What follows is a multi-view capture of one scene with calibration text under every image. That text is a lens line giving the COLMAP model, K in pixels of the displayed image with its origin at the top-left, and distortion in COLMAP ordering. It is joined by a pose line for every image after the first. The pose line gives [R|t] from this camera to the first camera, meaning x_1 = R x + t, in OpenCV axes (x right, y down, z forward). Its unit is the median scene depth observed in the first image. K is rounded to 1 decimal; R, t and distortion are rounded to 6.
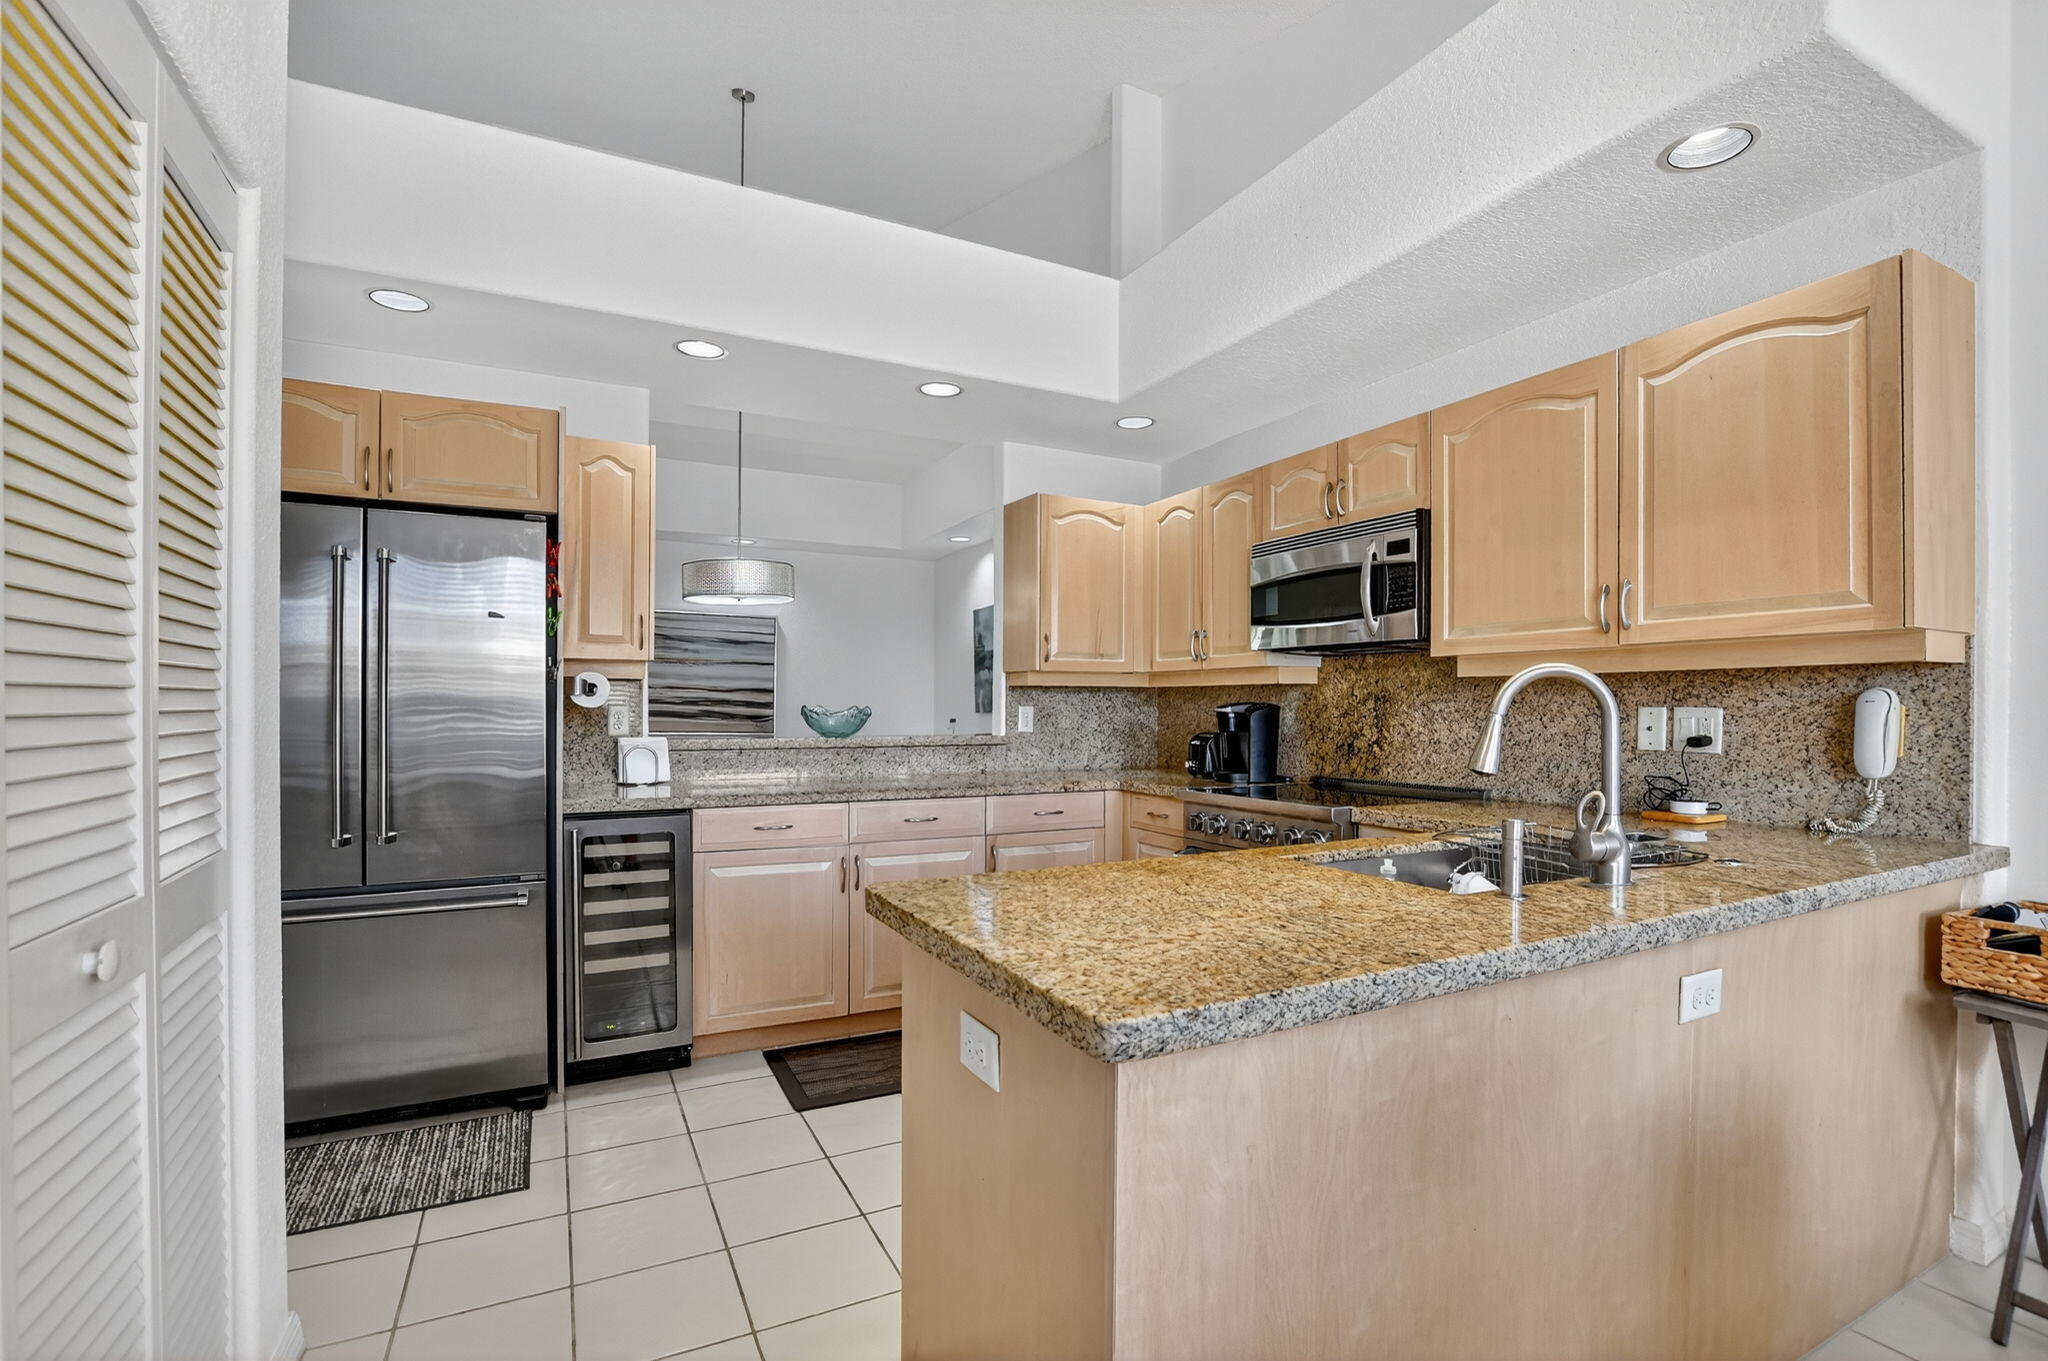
lens RADIAL K [[923.6, 0, 1024.6], [0, 923.6, 708.9], [0, 0, 1]] dist [-0.029683, 0.001942]
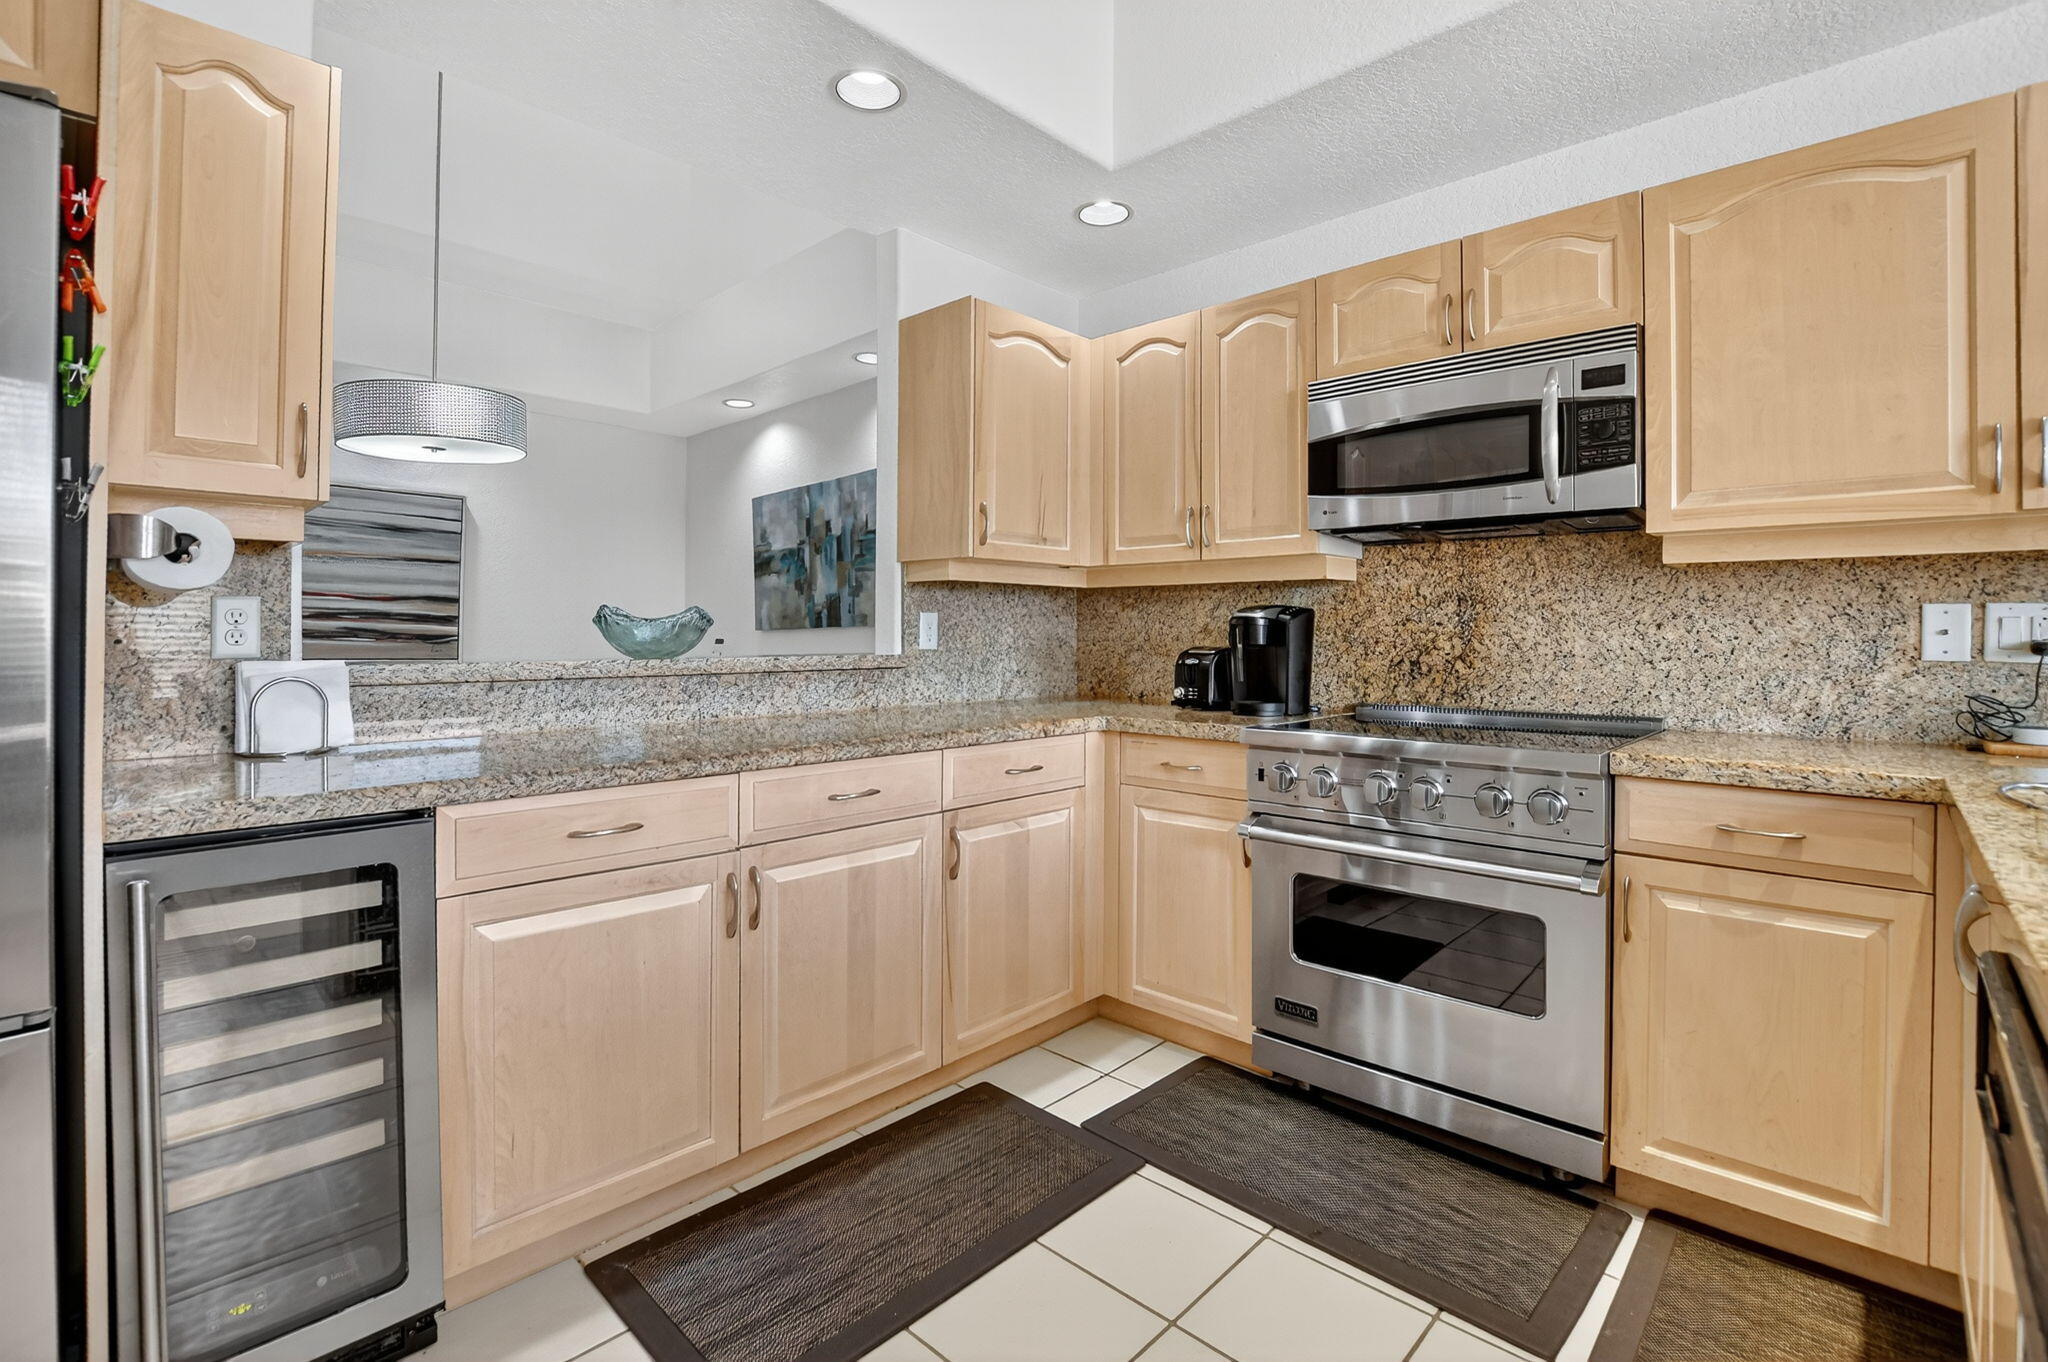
lens RADIAL K [[923.6, 0, 1008.0], [0, 923.6, 631.1], [0, 0, 1]] dist [-0.029683, 0.001942]
pose [[0.946319, 0.000907, 0.323233, -0.213728], [0.000489, 0.999991, -0.004235, 0.017895], [-0.323234, 0.004166, 0.946310, 0.417209]]
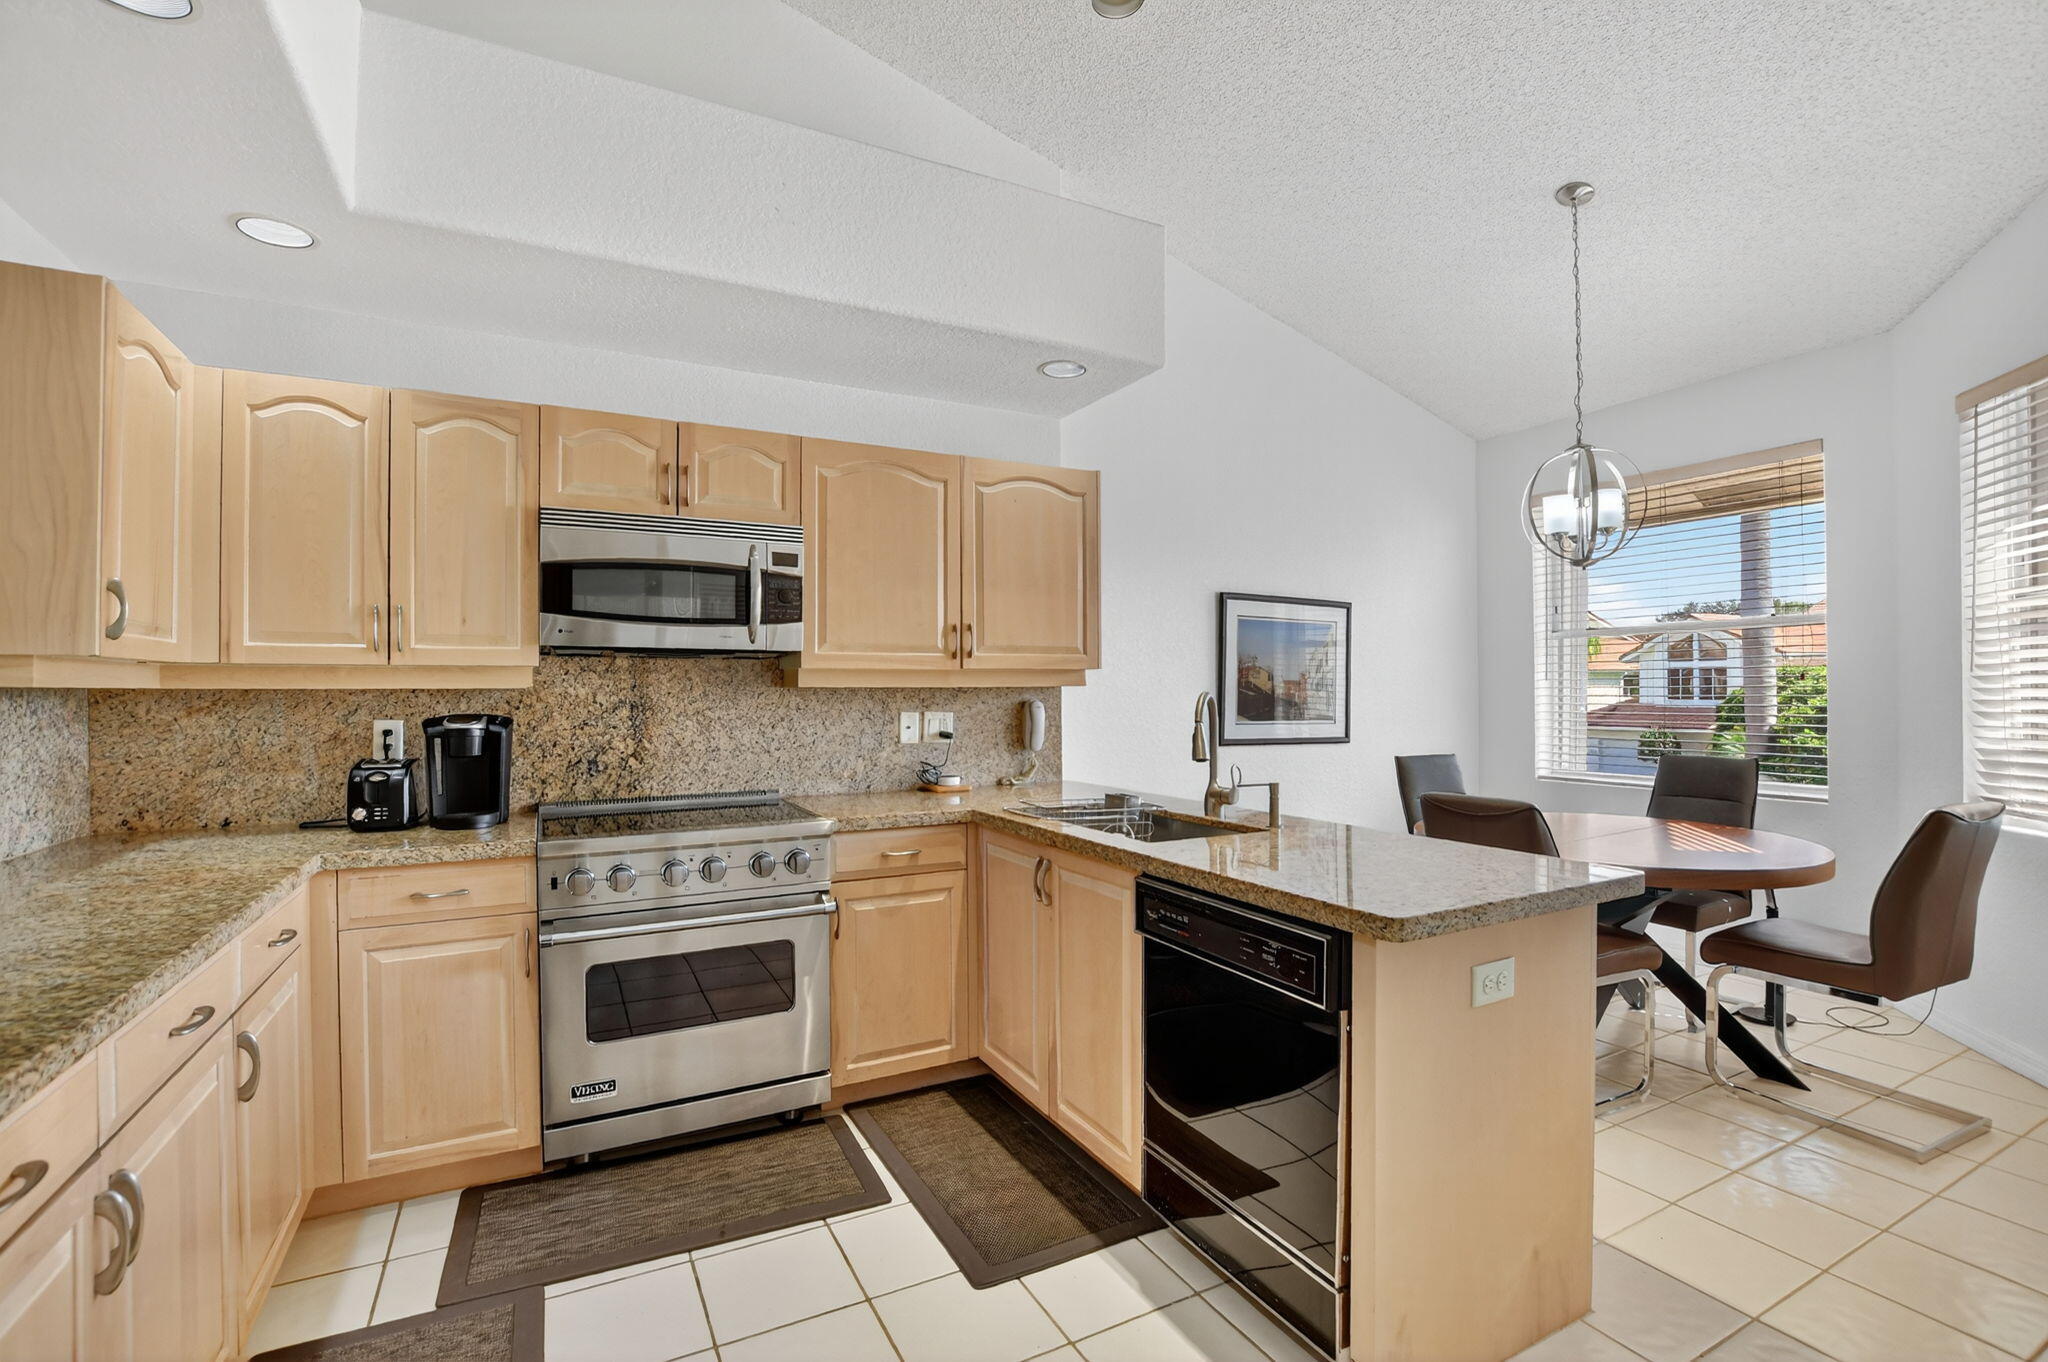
lens RADIAL K [[923.6, 0, 1019.0], [0, 923.6, 685.8], [0, 0, 1]] dist [-0.029683, 0.001942]
pose [[-0.008733, 0.000795, 0.999962, -0.528390], [0.005167, 0.999986, -0.000750, -0.029586], [-0.999949, 0.005161, -0.008737, 0.641279]]
